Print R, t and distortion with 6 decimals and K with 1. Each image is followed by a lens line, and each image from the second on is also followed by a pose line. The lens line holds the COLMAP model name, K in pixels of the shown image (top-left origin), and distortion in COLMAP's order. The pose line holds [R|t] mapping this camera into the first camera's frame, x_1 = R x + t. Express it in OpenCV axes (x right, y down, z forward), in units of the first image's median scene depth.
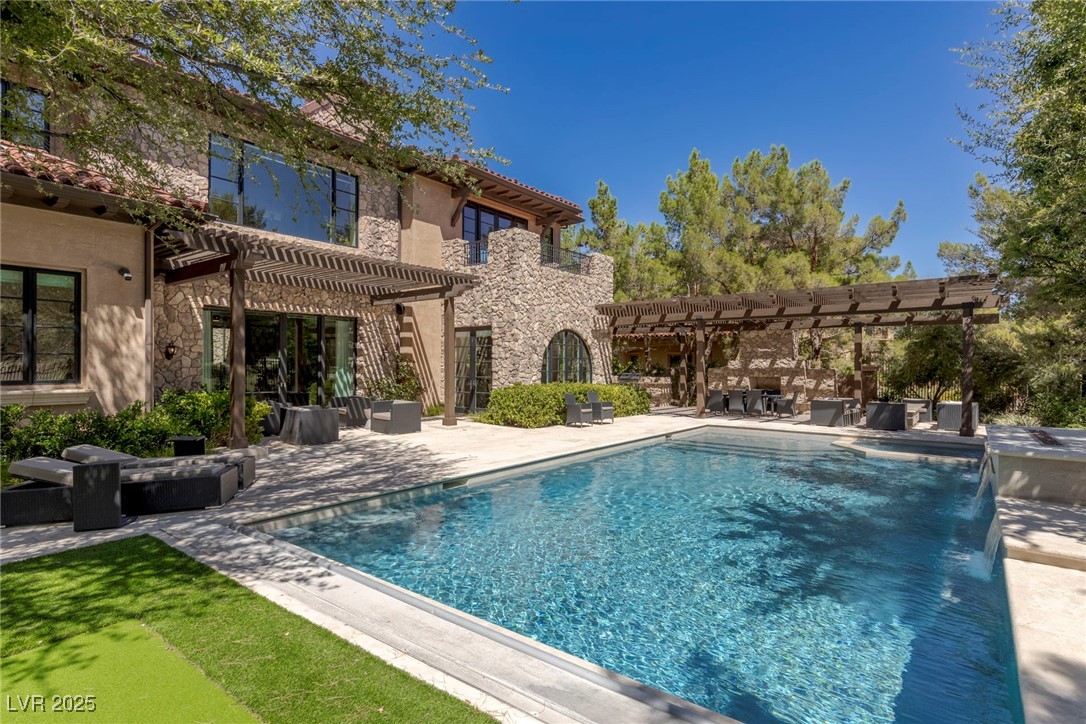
lens RADIAL K [[580.9, 0, 550.5], [0, 580.9, 362.4], [0, 0, 1]] dist [0.005665, 0.000511]
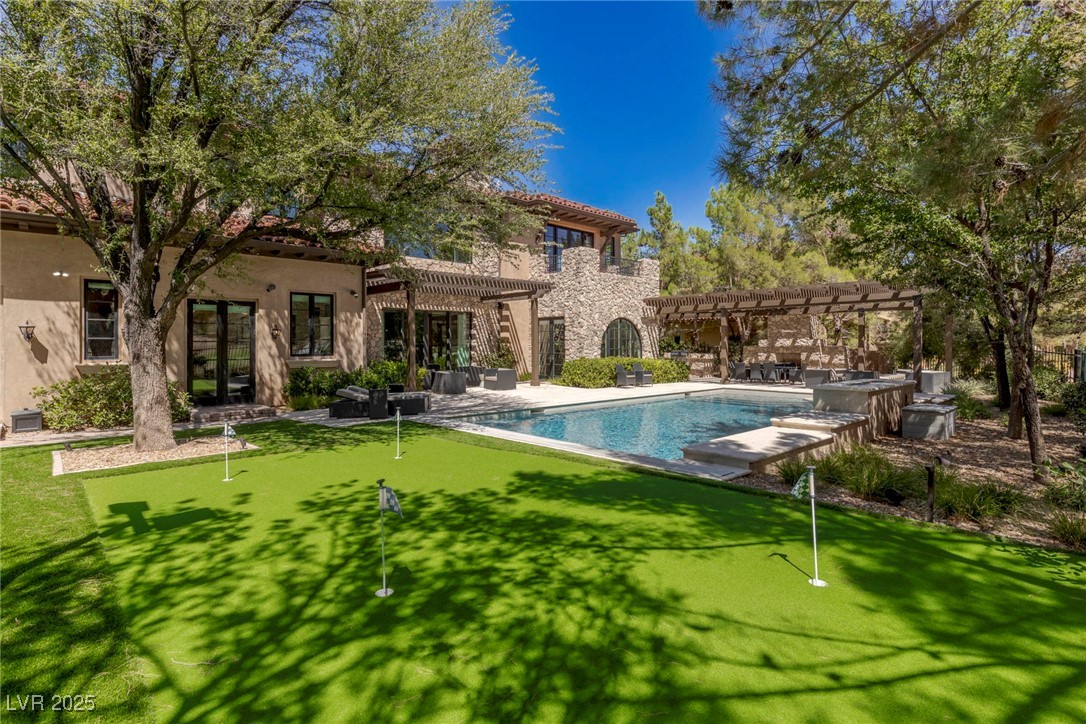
lens RADIAL K [[522.5, 0, 538.0], [0, 522.5, 337.3], [0, 0, 1]] dist [-0.001088, 0.000550]
pose [[0.985792, -0.008625, -0.167752, 0.042472], [0.006955, 0.999920, -0.010539, -0.000145], [0.167829, 0.009222, 0.985773, -0.228567]]
